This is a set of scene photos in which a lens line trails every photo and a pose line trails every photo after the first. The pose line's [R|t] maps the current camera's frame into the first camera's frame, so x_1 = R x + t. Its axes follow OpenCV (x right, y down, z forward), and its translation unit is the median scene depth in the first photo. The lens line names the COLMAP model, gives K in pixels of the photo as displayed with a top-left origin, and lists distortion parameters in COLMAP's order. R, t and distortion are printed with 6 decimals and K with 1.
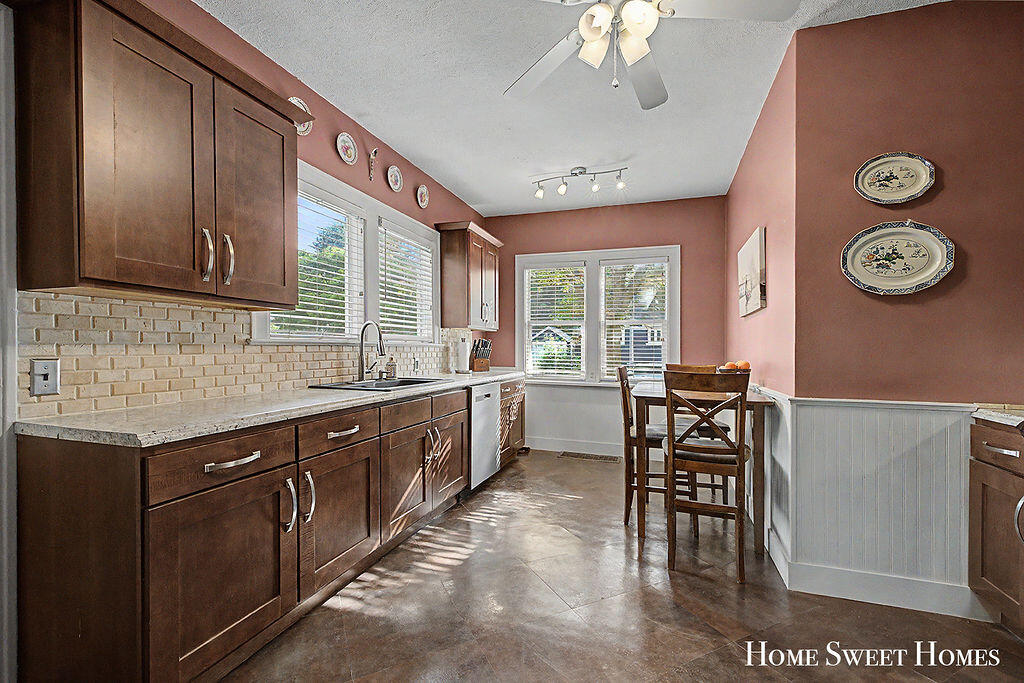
lens RADIAL K [[445.5, 0, 520.6], [0, 445.5, 351.5], [0, 0, 1]] dist [0.000534, 0.000002]
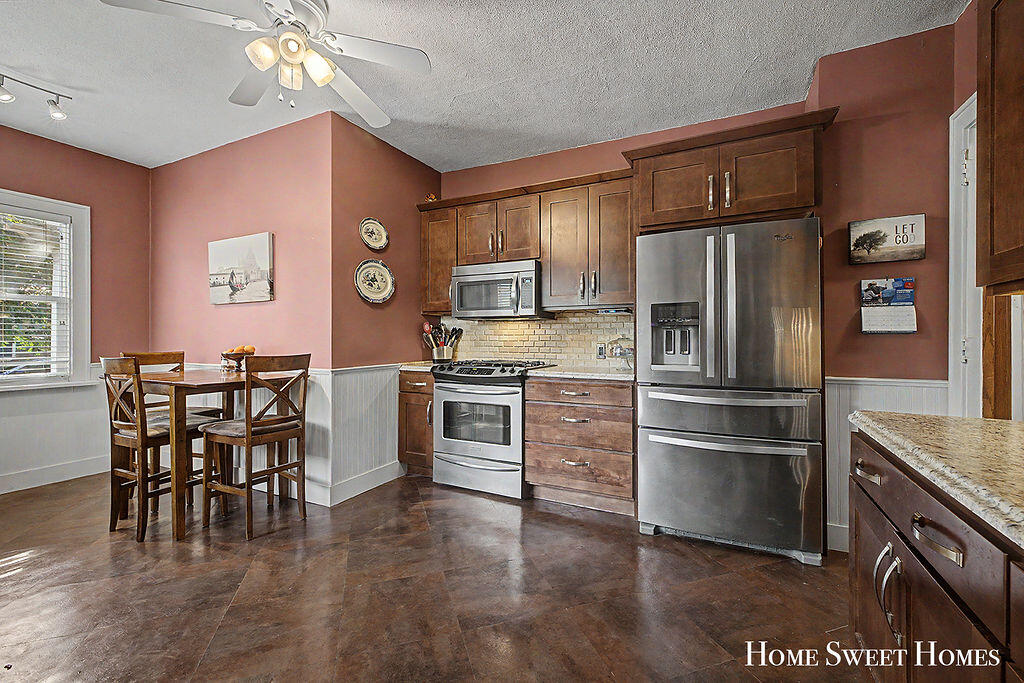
lens RADIAL K [[445.5, 0, 520.6], [0, 445.5, 351.5], [0, 0, 1]] dist [0.000534, 0.000002]
pose [[0.086506, -0.036628, 0.995578, -0.796797], [0.013049, 0.999280, 0.035630, 0.004633], [-0.996166, 0.009909, 0.086921, 0.300334]]
